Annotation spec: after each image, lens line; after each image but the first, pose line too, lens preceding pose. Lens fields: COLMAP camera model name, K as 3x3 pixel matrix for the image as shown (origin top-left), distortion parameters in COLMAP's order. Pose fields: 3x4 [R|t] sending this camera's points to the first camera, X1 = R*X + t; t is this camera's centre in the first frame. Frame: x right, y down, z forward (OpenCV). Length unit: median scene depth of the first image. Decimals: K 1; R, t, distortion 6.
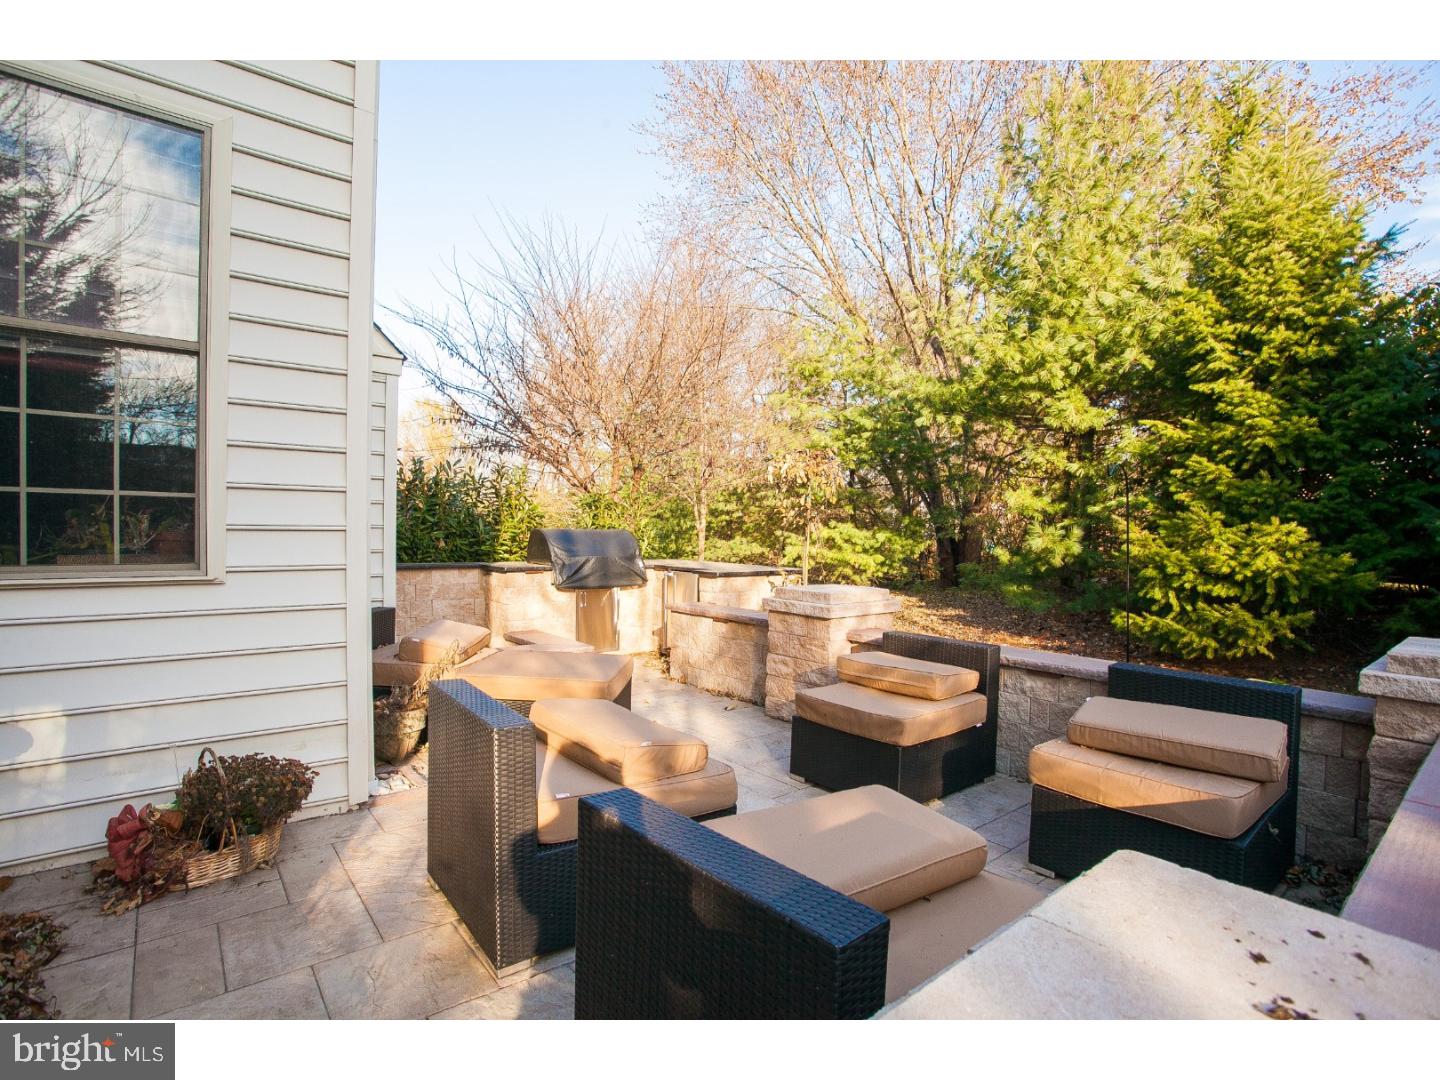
lens RADIAL K [[709.6, 0, 720.0], [0, 709.6, 540.0], [0, 0, 1]] dist [-0.070377, 0.028464]
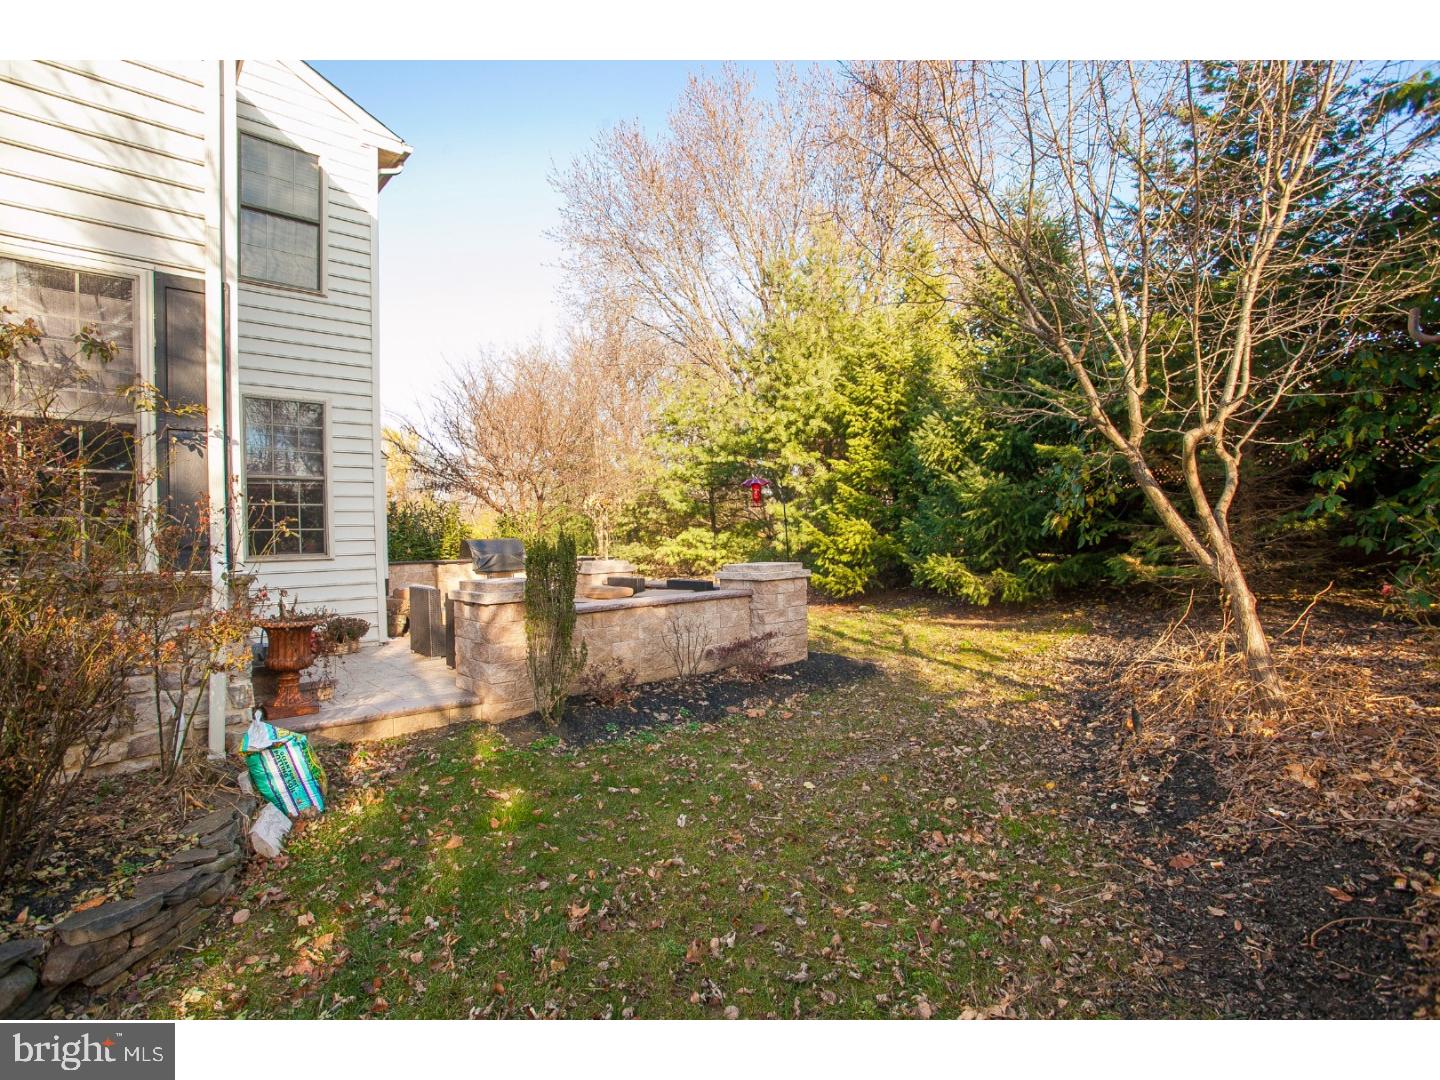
lens RADIAL K [[709.6, 0, 720.0], [0, 709.6, 540.0], [0, 0, 1]] dist [-0.070377, 0.028464]
pose [[0.998026, -0.040760, 0.047769, 0.283433], [0.041343, 0.999081, -0.011270, 0.030112], [-0.047266, 0.013222, 0.998795, -0.750483]]
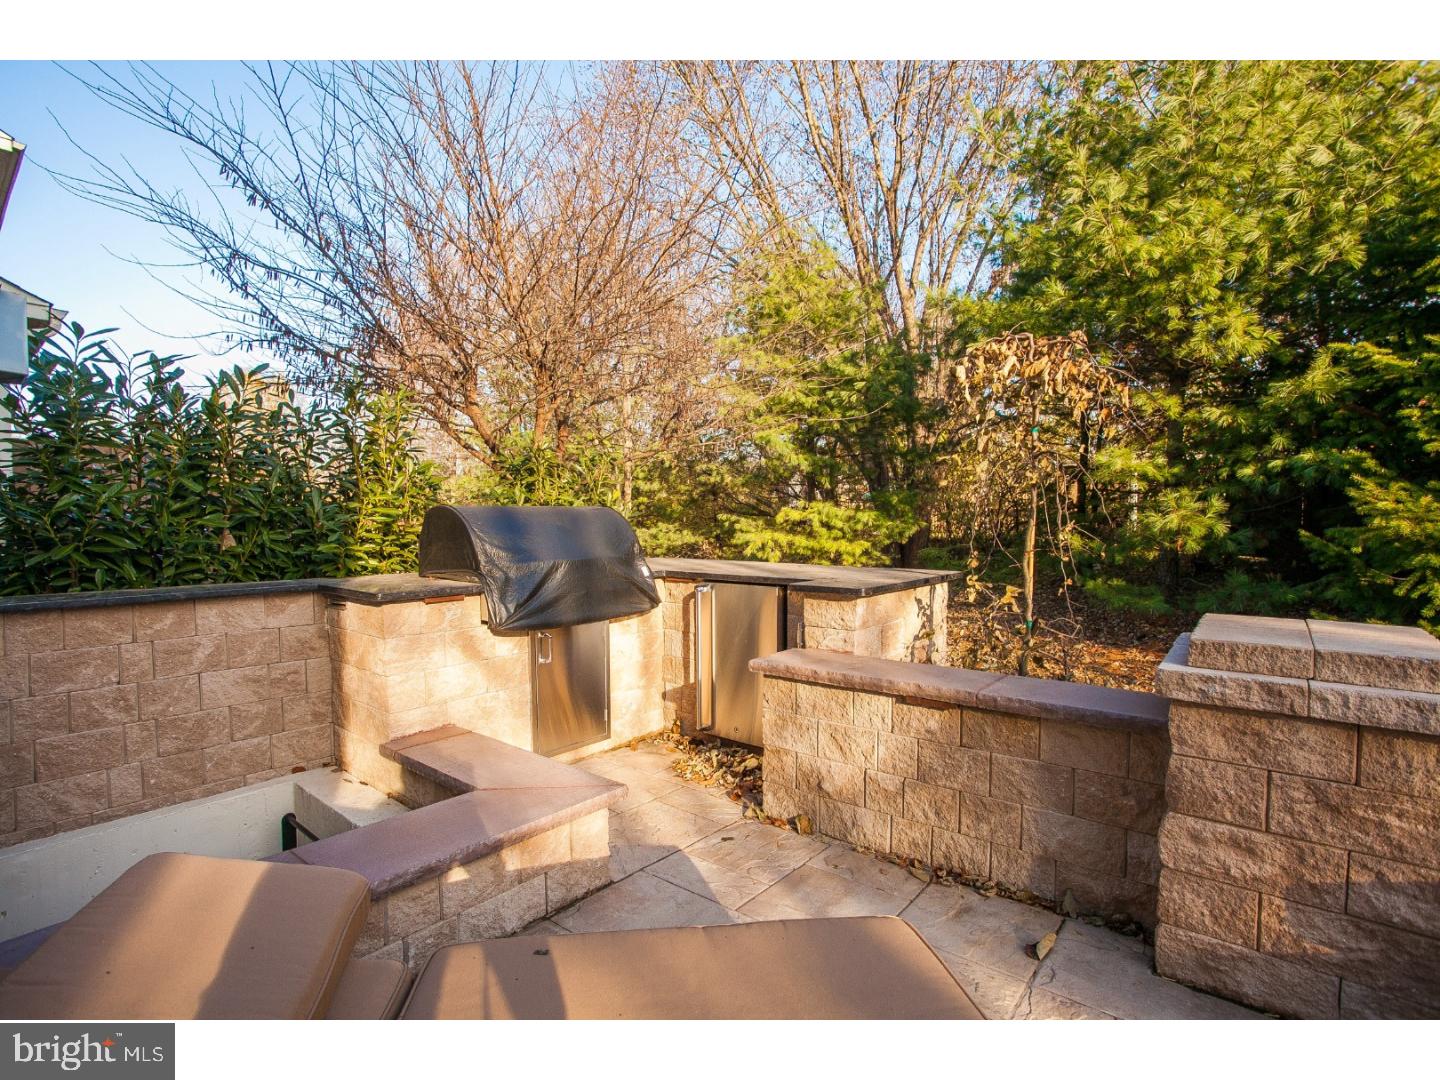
lens RADIAL K [[709.6, 0, 720.0], [0, 709.6, 540.0], [0, 0, 1]] dist [-0.070377, 0.028464]
pose [[0.980618, -0.023820, 0.194477, -0.159937], [0.020544, 0.999611, 0.018849, 0.002317], [-0.194850, -0.014489, 0.980726, 0.474835]]
